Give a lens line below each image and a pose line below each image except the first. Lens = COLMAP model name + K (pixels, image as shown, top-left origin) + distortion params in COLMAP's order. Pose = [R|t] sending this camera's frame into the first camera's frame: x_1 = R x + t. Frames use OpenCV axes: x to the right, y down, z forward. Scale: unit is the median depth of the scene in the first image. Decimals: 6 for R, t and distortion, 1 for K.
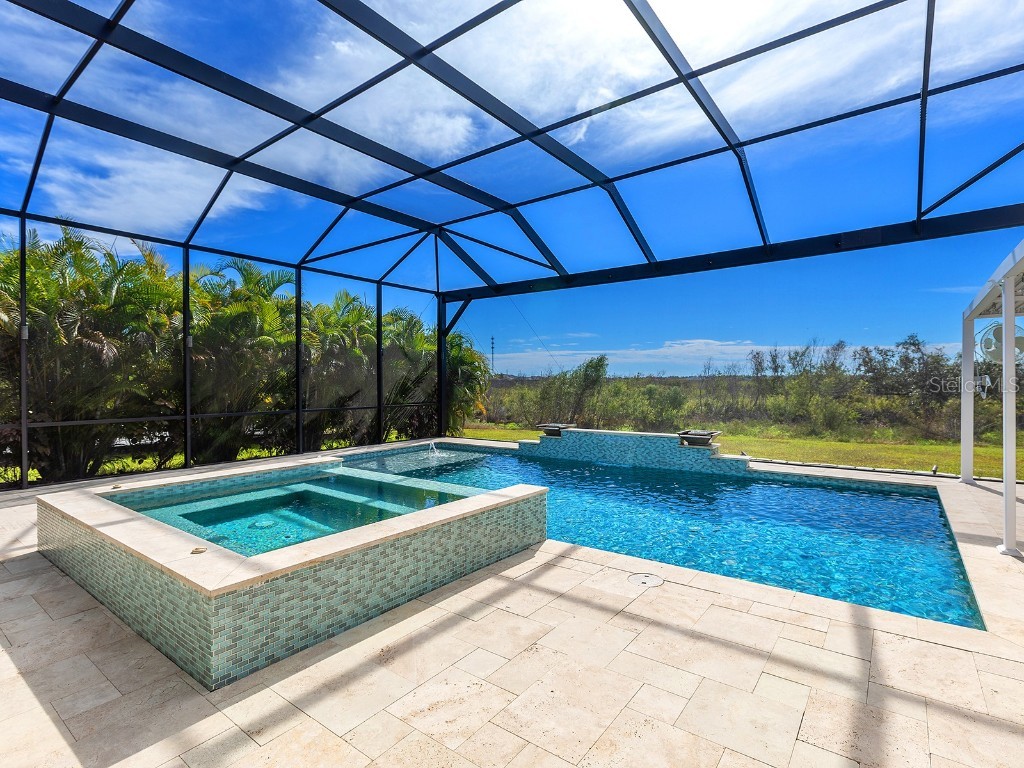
lens RADIAL K [[516.6, 0, 531.0], [0, 516.6, 384.8], [0, 0, 1]] dist [0.002919, -0.000984]
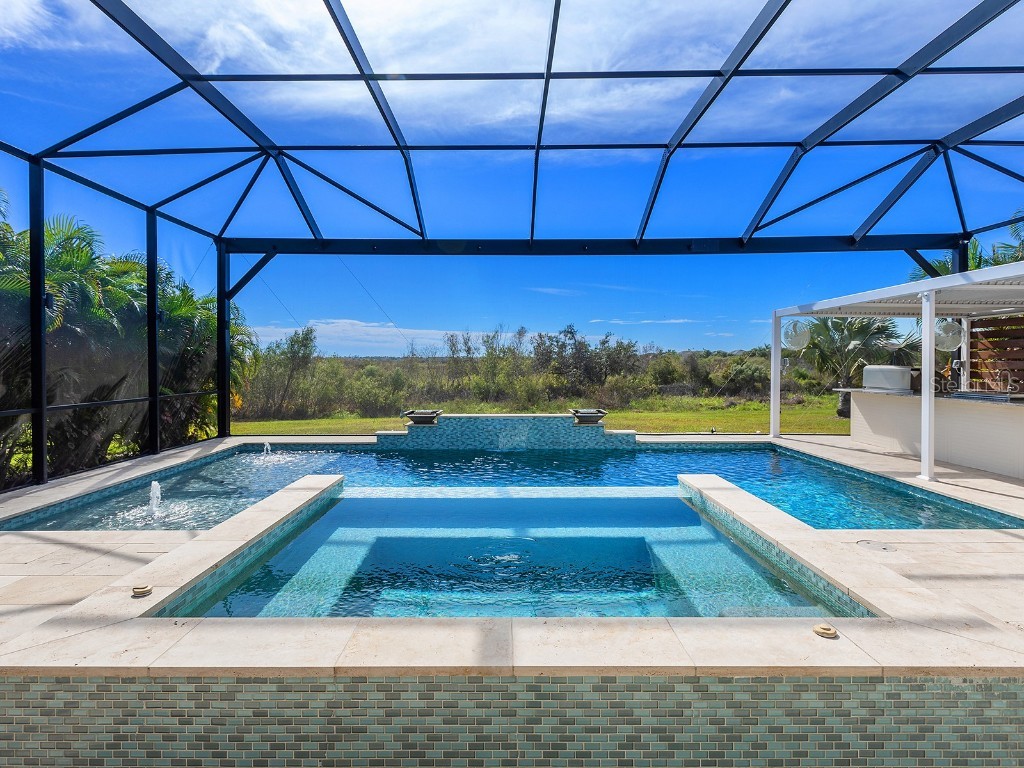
lens RADIAL K [[516.6, 0, 511.8], [0, 516.6, 386.7], [0, 0, 1]] dist [0.002919, -0.000984]
pose [[0.811639, -0.025055, 0.583622, -0.131457], [0.000751, 0.999124, 0.041848, -0.000409], [-0.584159, -0.033527, 0.810946, 0.078096]]
